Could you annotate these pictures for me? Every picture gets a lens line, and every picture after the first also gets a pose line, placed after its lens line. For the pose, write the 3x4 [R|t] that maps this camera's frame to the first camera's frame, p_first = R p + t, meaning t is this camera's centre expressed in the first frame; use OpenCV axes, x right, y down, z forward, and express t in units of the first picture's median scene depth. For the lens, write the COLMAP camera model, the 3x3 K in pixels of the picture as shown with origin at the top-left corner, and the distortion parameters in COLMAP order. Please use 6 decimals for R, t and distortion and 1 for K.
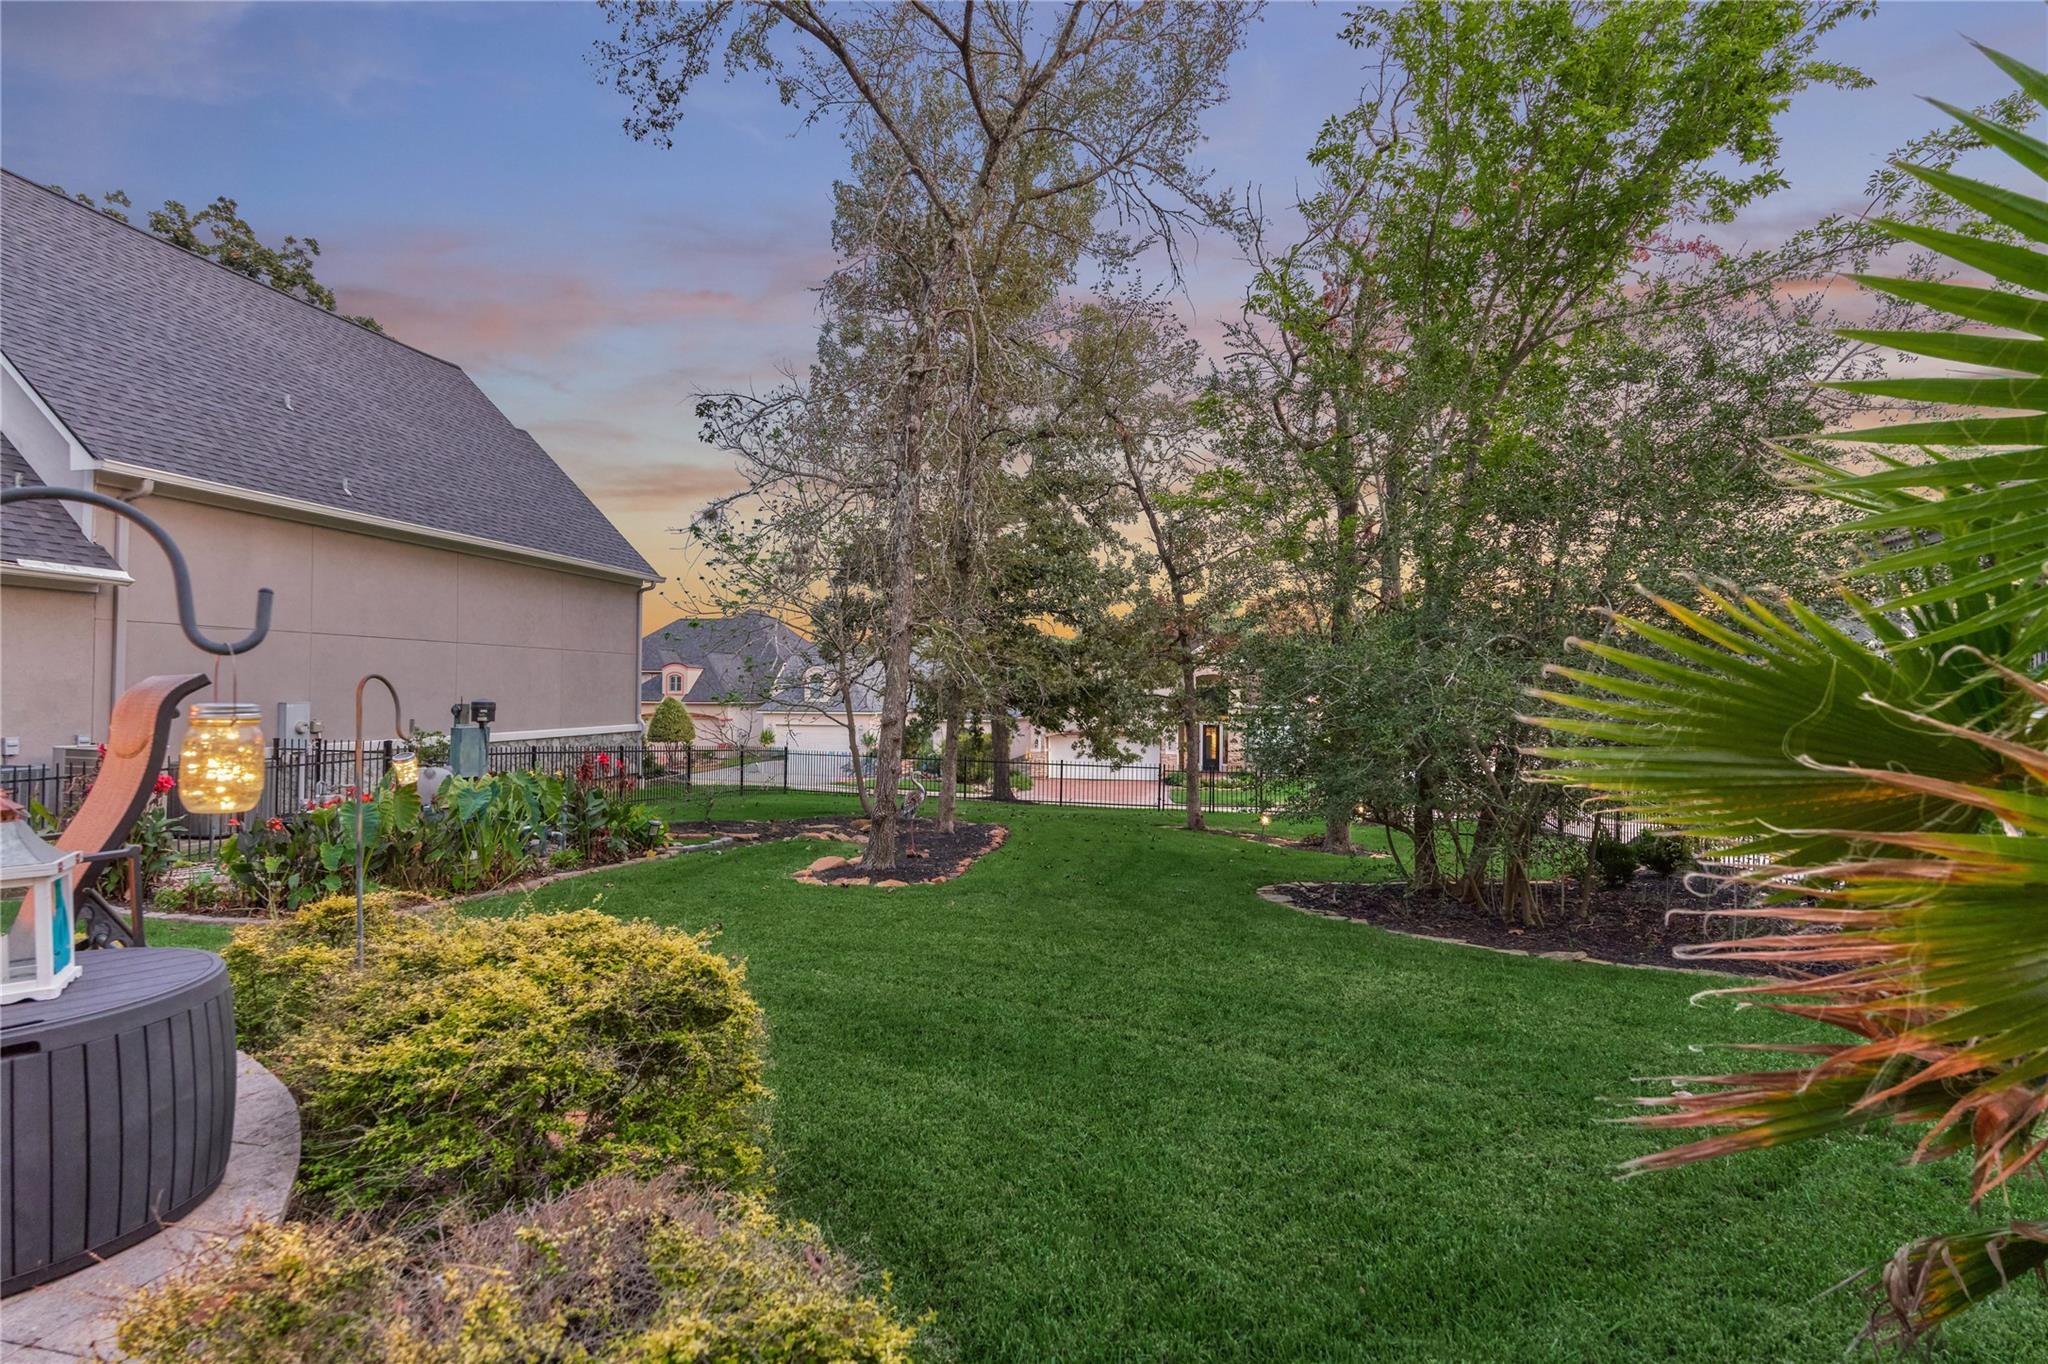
lens RADIAL K [[1042.7, 0, 1016.2], [0, 1042.7, 679.6], [0, 0, 1]] dist [0.001308, 0.000158]
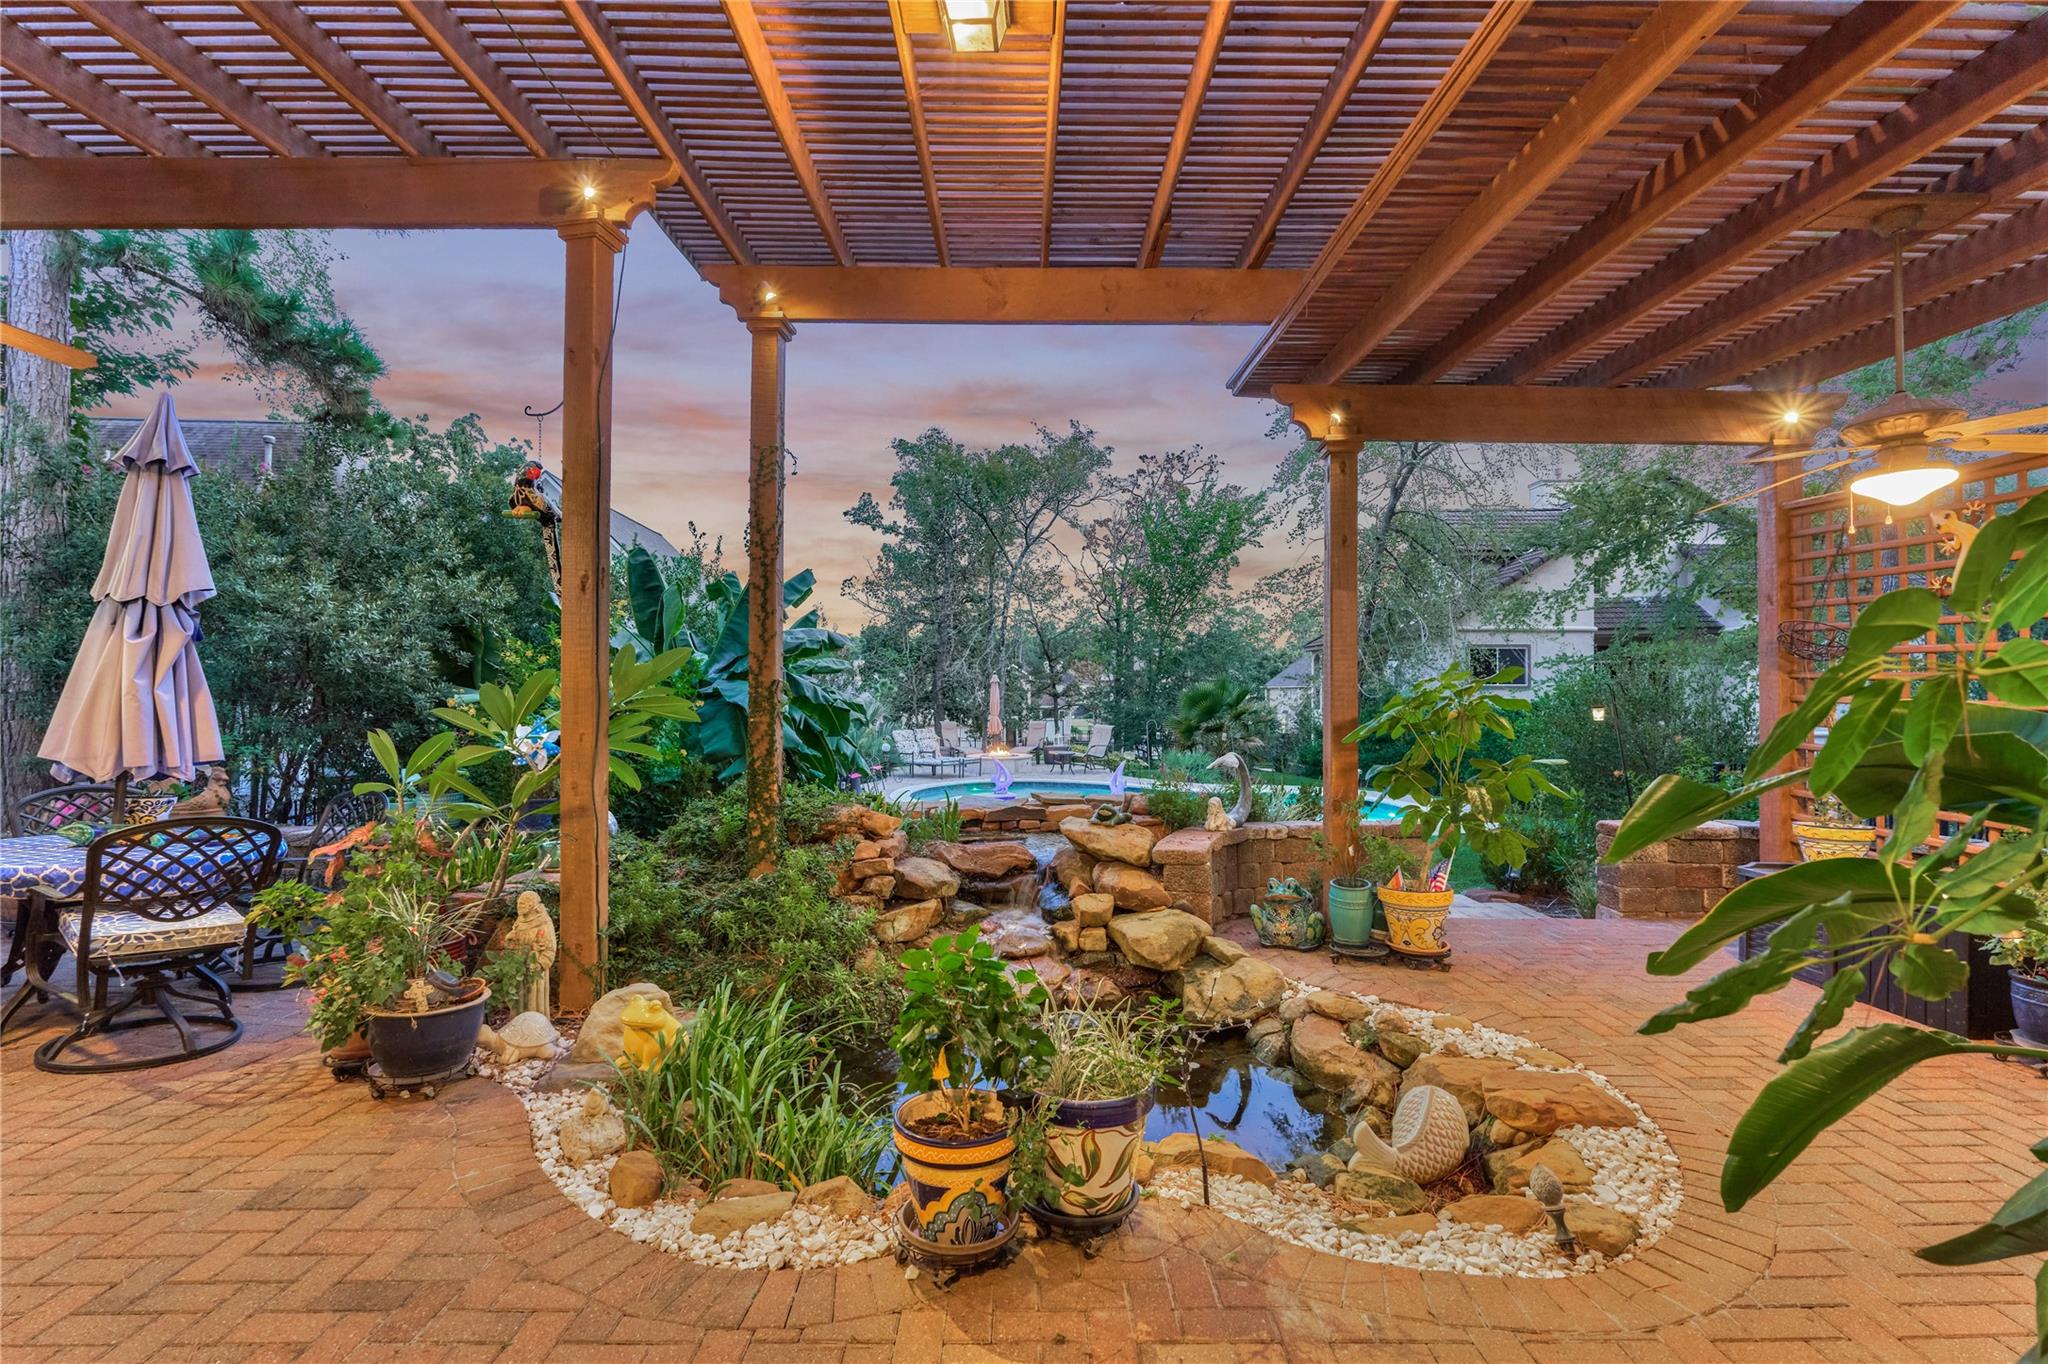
lens RADIAL K [[887.4, 0, 1028.1], [0, 887.4, 676.9], [0, 0, 1]] dist [-0.004557, 0.000068]
pose [[0.967049, -0.002195, 0.254580, -0.266078], [0.002191, 0.999998, 0.000301, -0.037215], [-0.254580, 0.000267, 0.967052, -0.620404]]
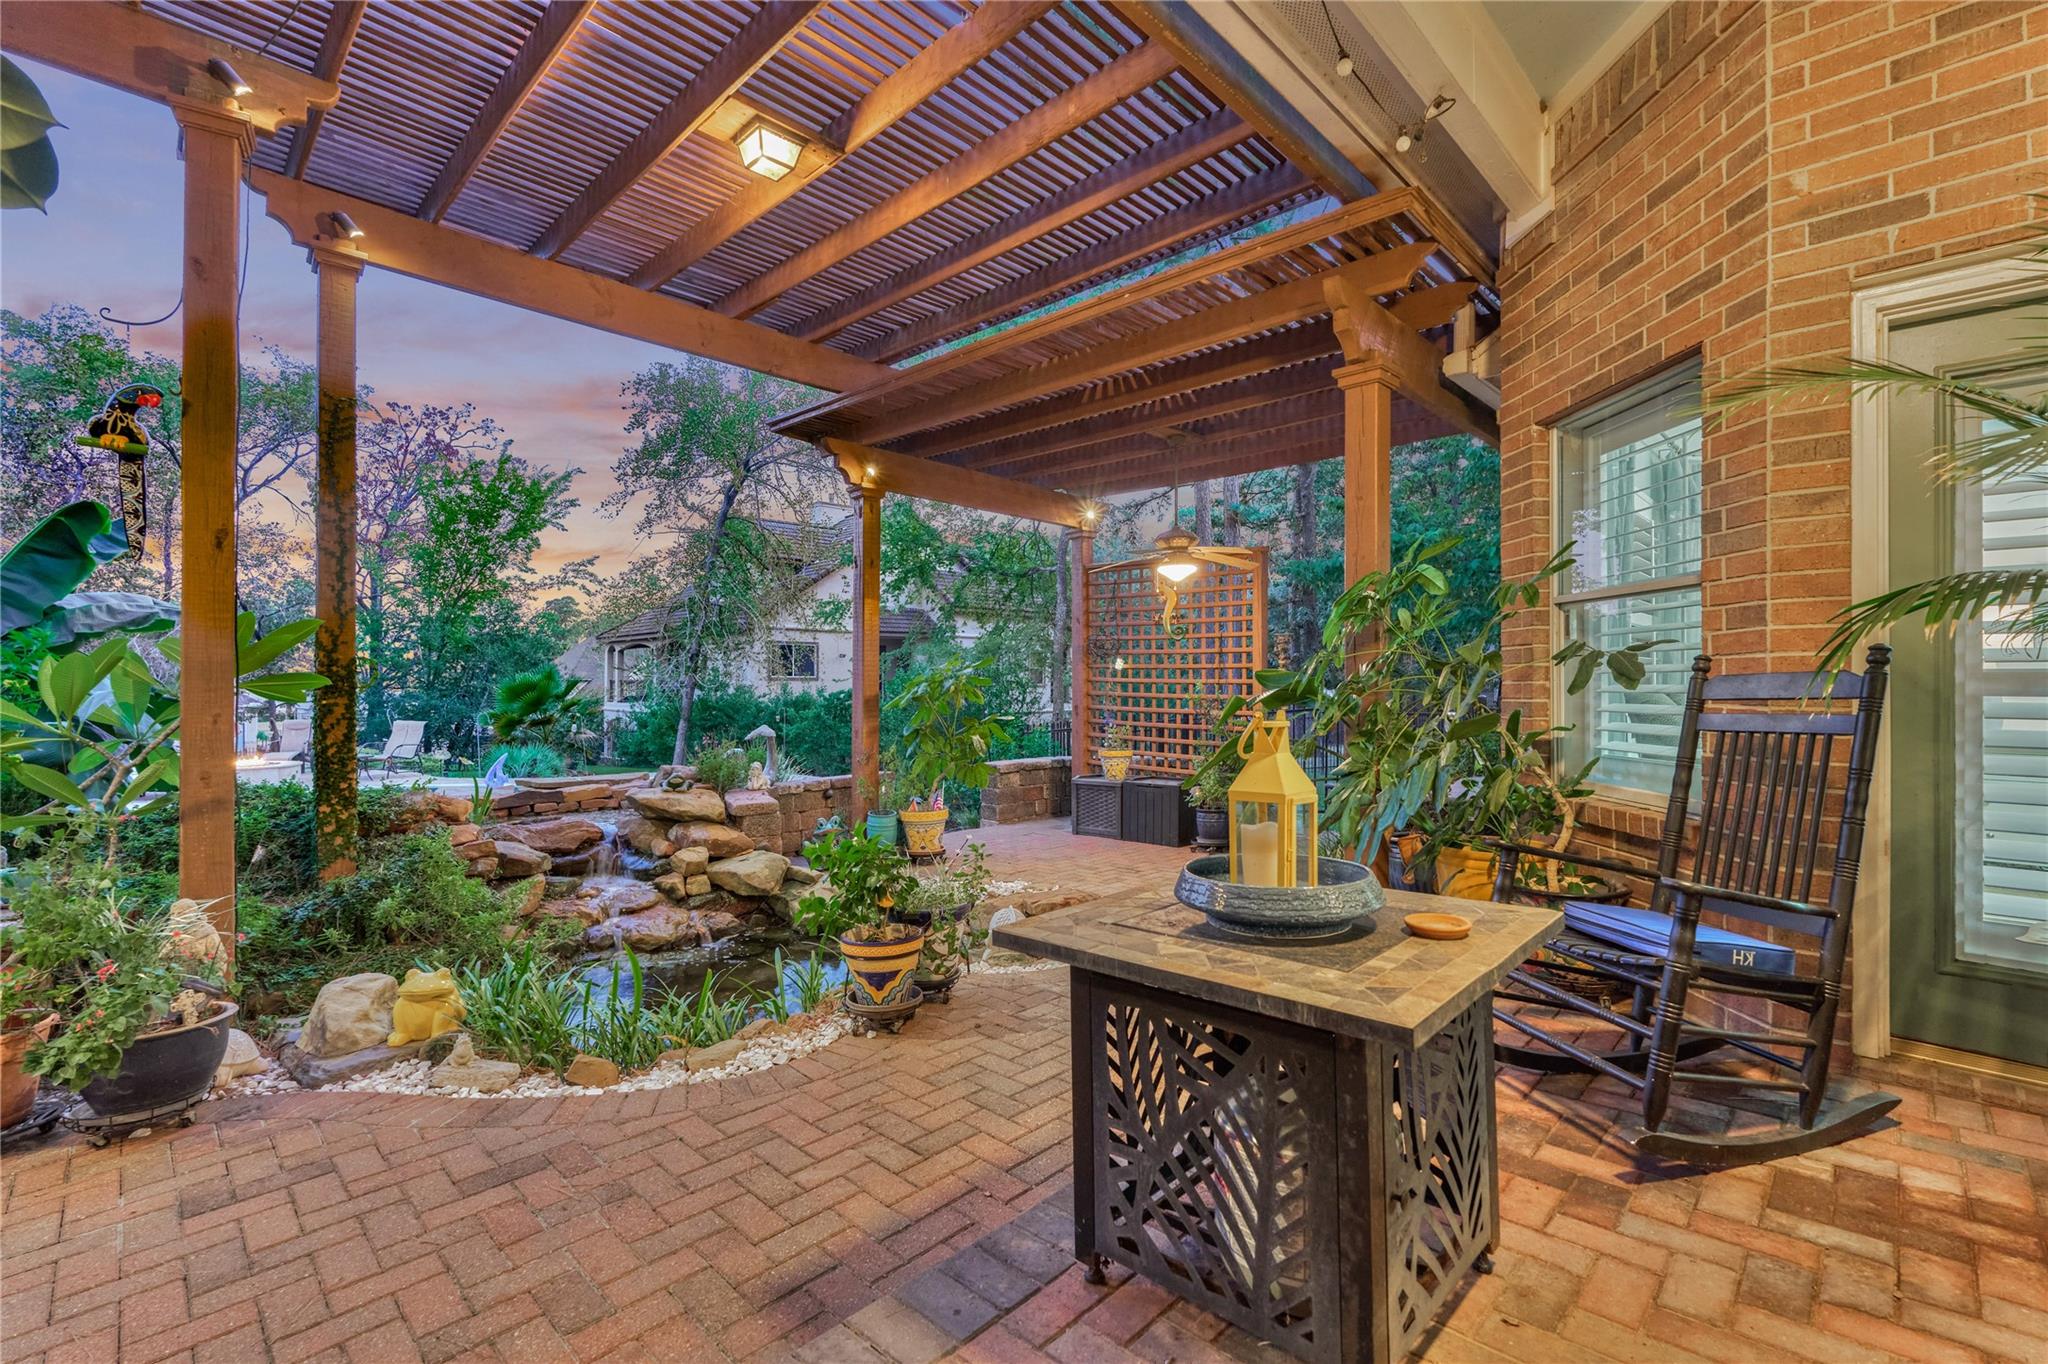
lens RADIAL K [[890.2, 0, 1024.0], [0, 890.2, 682.0], [0, 0, 1]] dist [-0.009802, -0.000048]
pose [[0.500864, -0.006317, 0.865503, -0.337265], [-0.006996, 0.999911, 0.011346, -0.035230], [-0.865498, -0.011738, 0.500775, -0.621298]]
